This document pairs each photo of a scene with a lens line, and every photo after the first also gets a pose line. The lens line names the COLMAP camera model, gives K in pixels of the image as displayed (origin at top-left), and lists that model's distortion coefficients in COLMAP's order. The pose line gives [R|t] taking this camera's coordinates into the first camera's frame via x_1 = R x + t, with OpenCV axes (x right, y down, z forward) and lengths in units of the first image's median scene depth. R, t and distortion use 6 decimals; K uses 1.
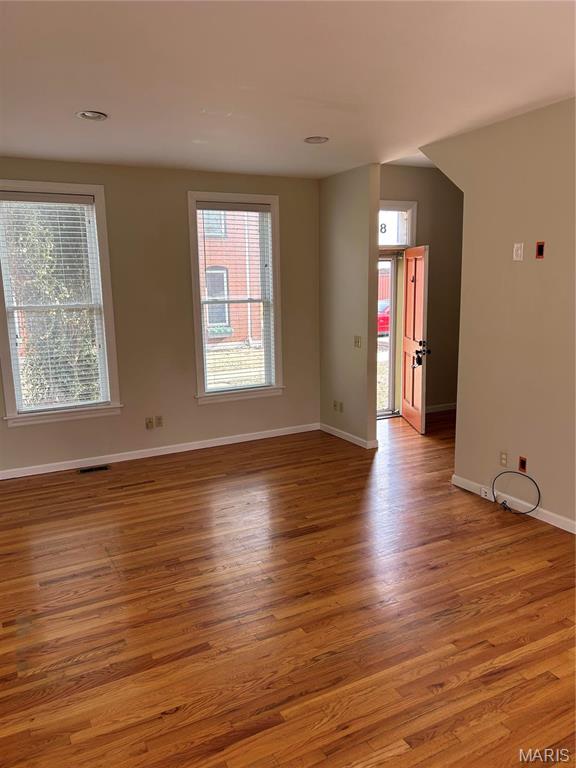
lens RADIAL K [[573.6, 0, 285.8], [0, 573.6, 387.3], [0, 0, 1]] dist [0.004747, -0.006308]
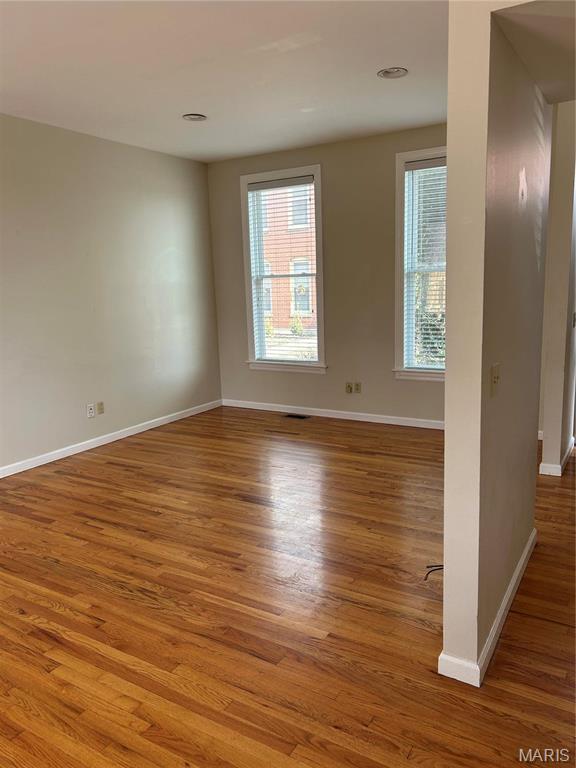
lens RADIAL K [[609.1, 0, 289.0], [0, 609.1, 372.9], [0, 0, 1]] dist [0.223022, -0.090401]
pose [[0.477418, 0.156110, -0.864698, 0.955363], [-0.127504, 0.985983, 0.107609, -0.099975], [0.869376, 0.058877, 0.490631, 0.485906]]
